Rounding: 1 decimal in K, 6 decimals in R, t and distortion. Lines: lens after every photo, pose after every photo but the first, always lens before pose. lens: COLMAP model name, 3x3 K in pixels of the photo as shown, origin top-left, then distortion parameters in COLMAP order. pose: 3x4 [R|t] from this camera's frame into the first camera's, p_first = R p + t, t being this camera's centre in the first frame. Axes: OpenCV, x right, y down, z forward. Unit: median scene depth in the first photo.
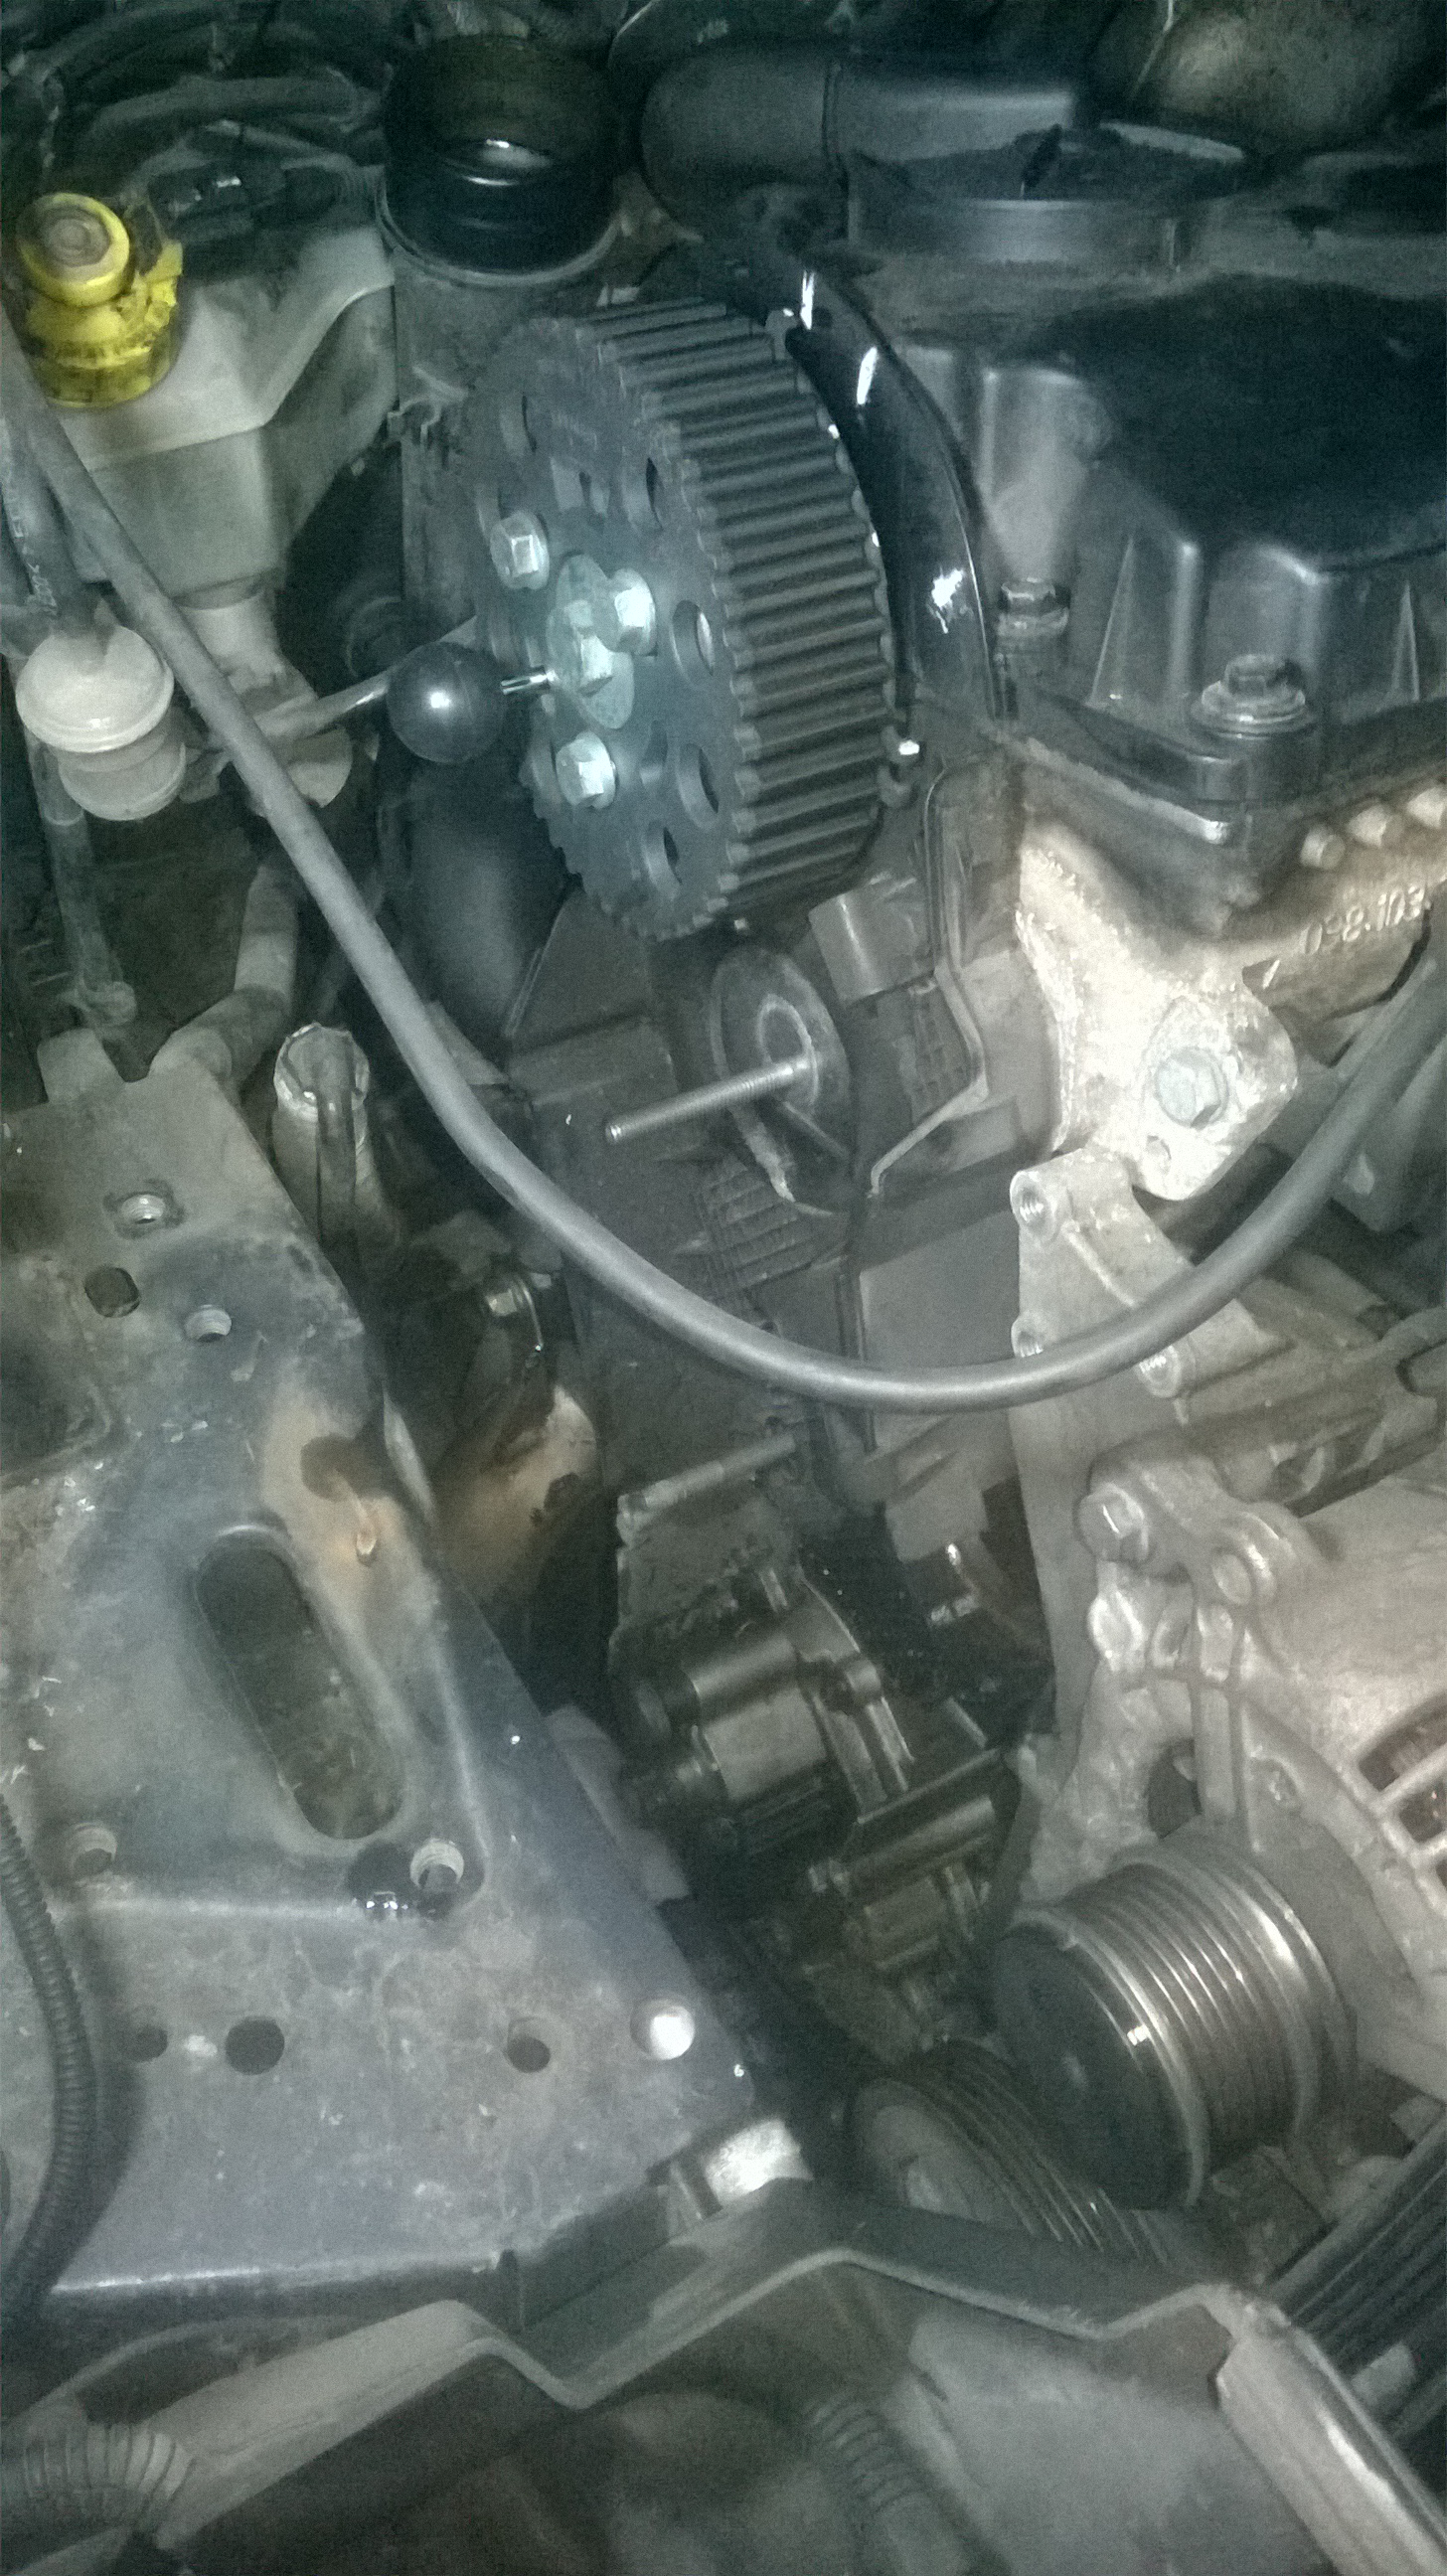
lens RADIAL K [[2174.8, 0, 723.5], [0, 2174.8, 1288.0], [0, 0, 1]] dist [0.059817, -0.141943]
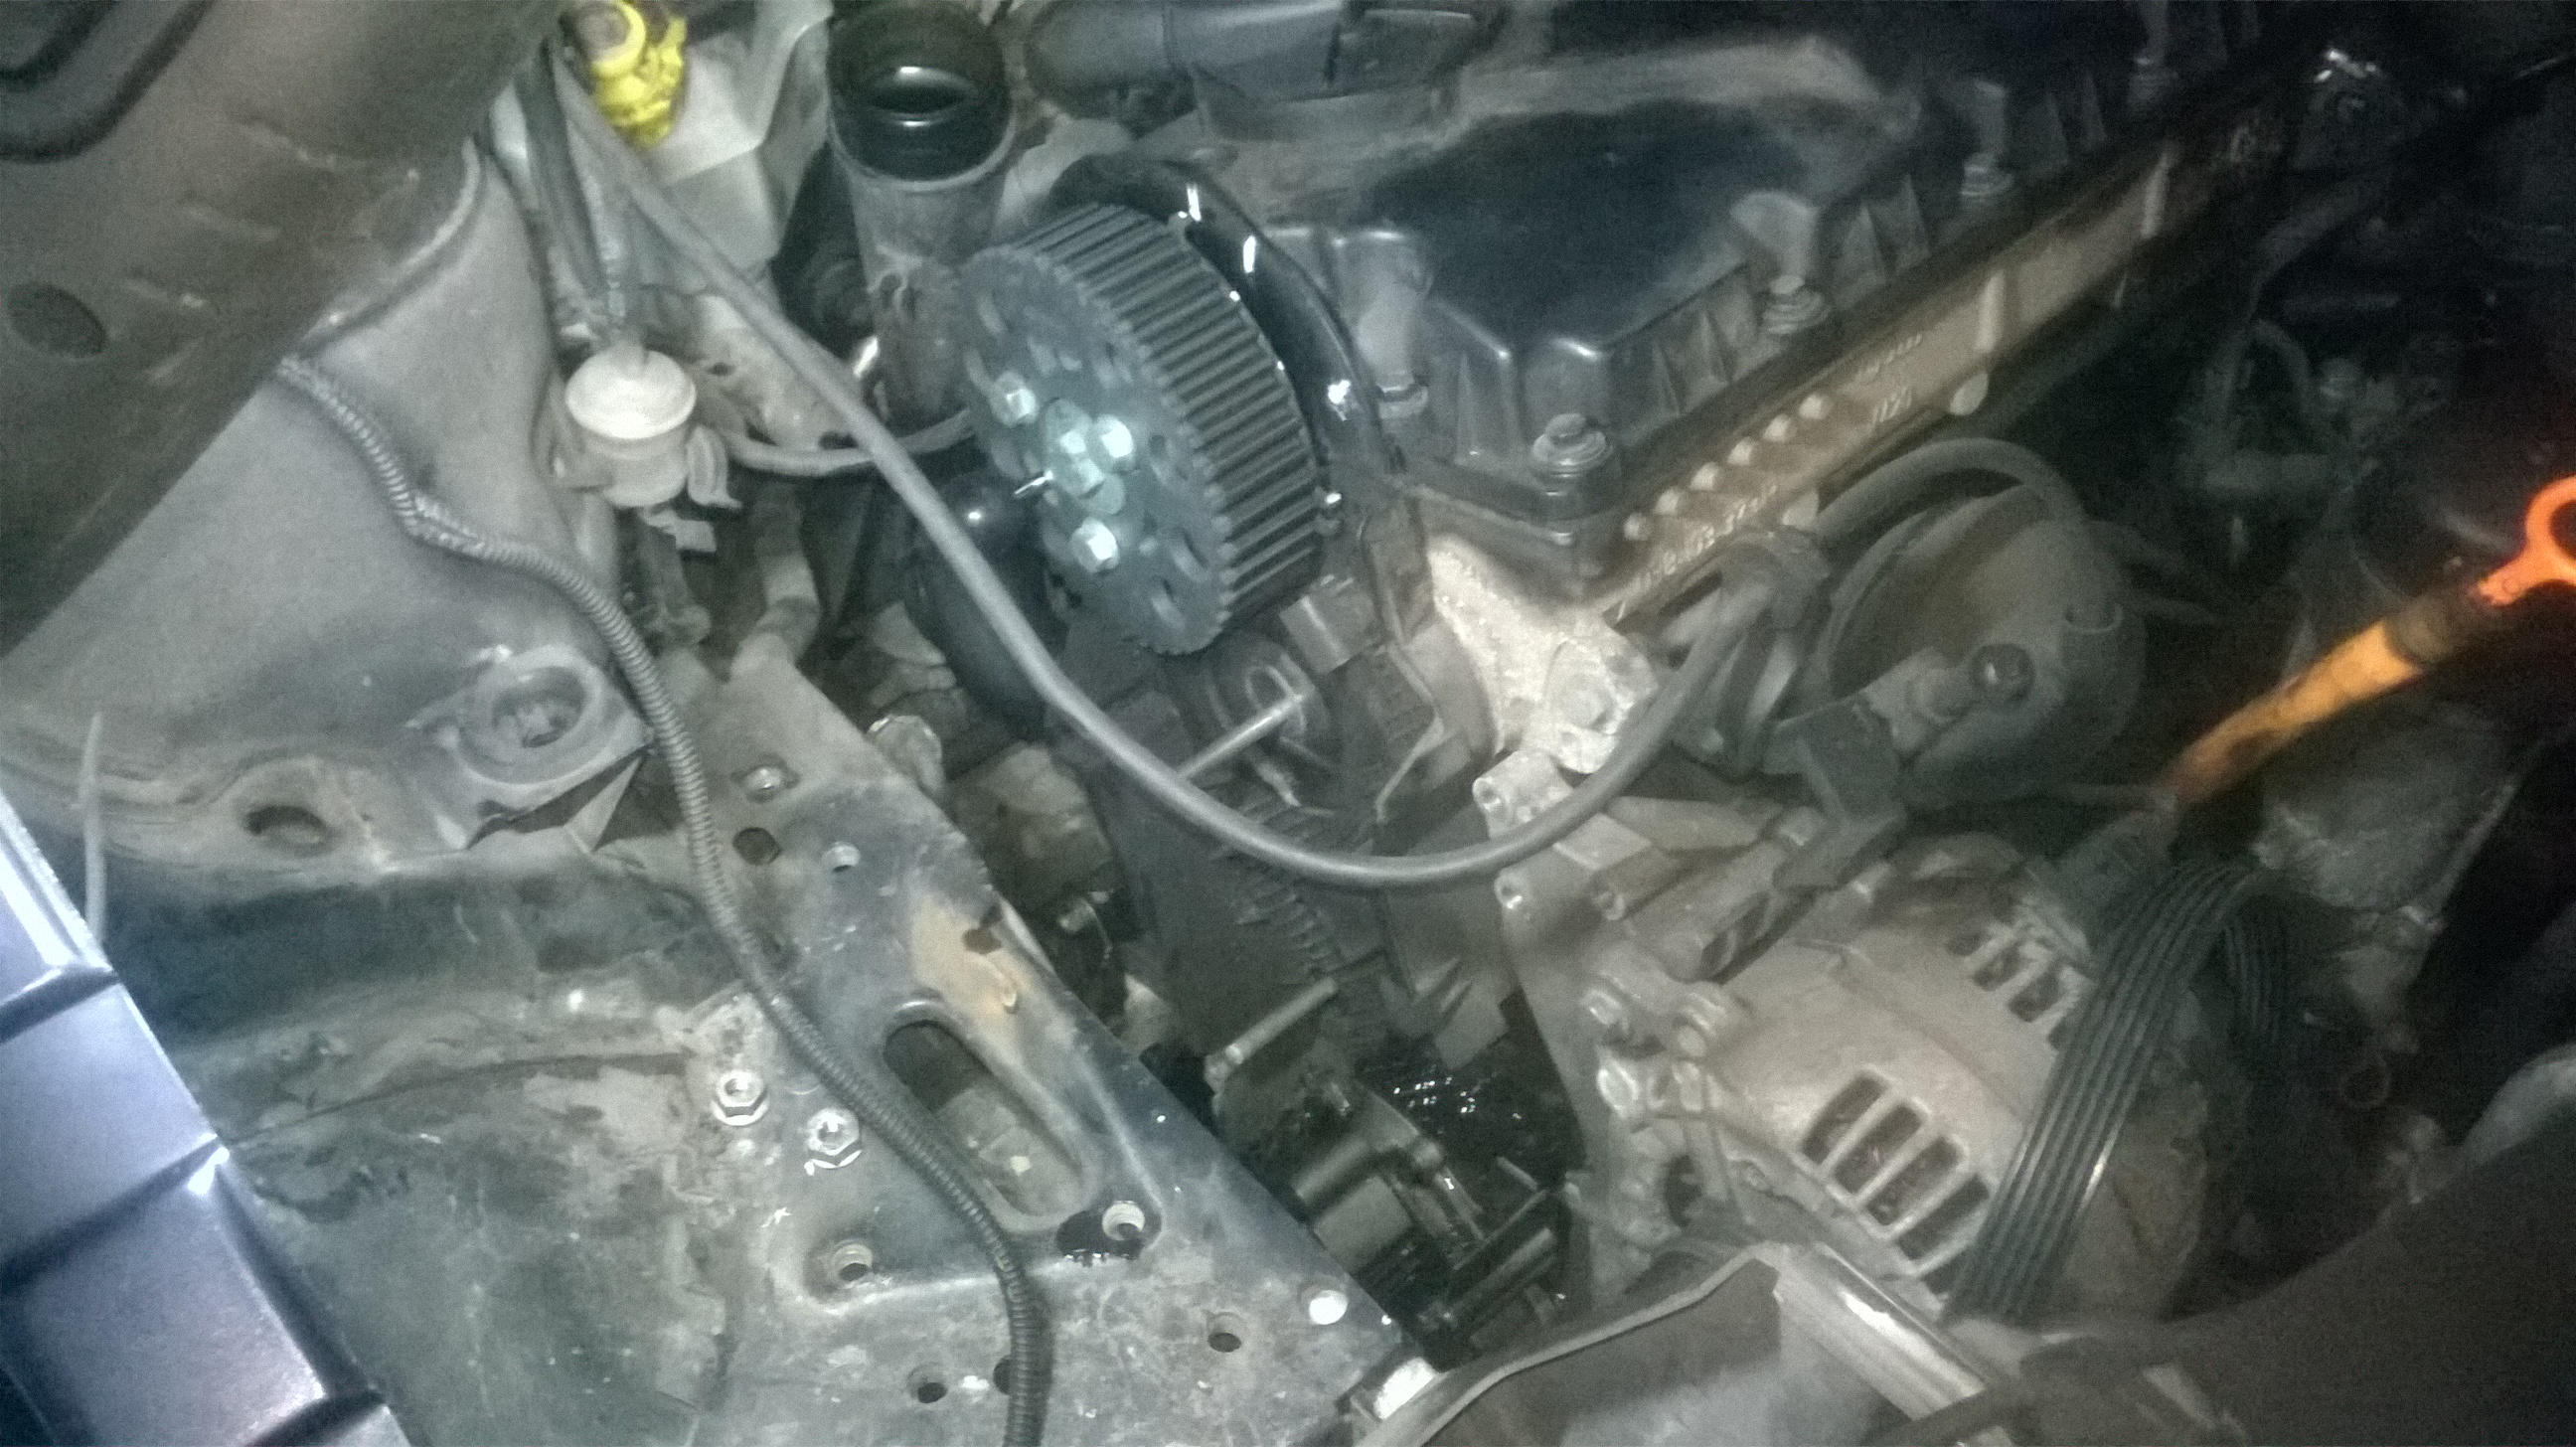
lens RADIAL K [[2174.8, 0, 1288.0], [0, 2174.8, 723.5], [0, 0, 1]] dist [0.059817, -0.141943]
pose [[0.974026, -0.216007, 0.067922, -0.066837], [0.217099, 0.976108, -0.009041, -0.101198], [-0.064346, 0.023552, 0.997650, -0.365841]]
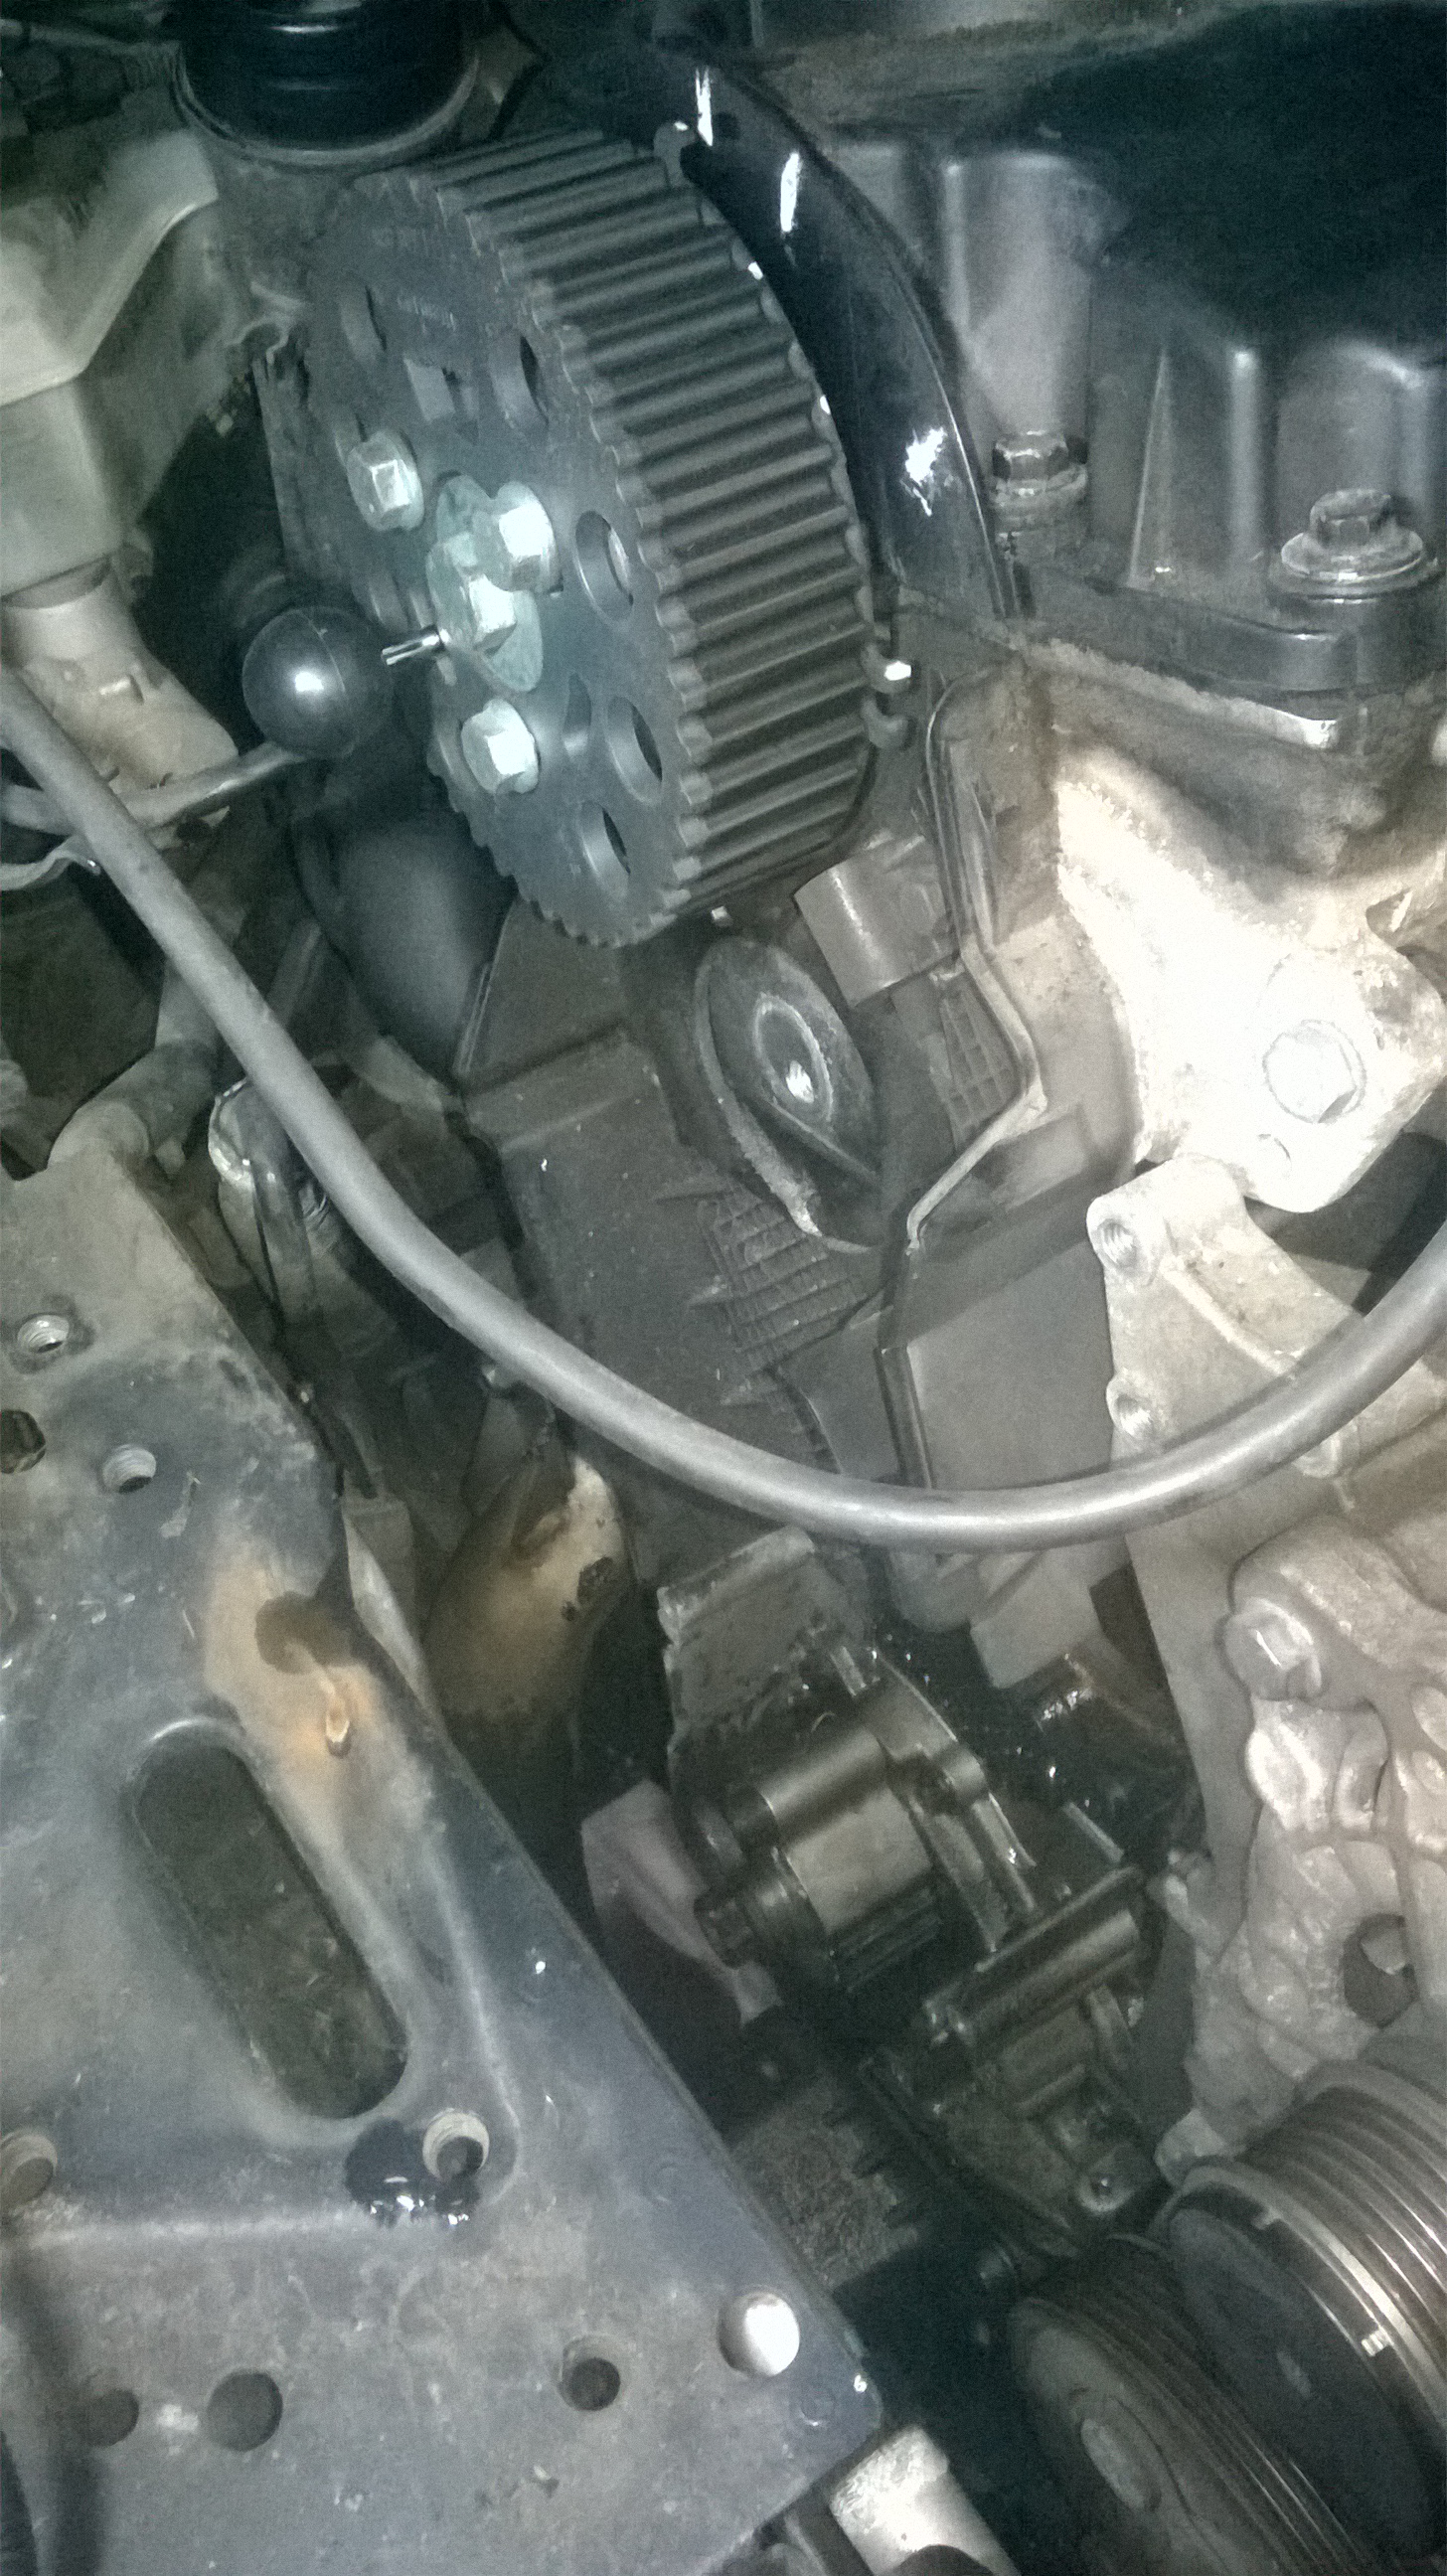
lens RADIAL K [[2174.8, 0, 723.5], [0, 2174.8, 1288.0], [0, 0, 1]] dist [0.059817, -0.141943]
pose [[0.993865, -0.106984, -0.028058, 0.021621], [0.107419, 0.994109, 0.014468, -0.047167], [0.026345, -0.017394, 0.999502, 0.217365]]
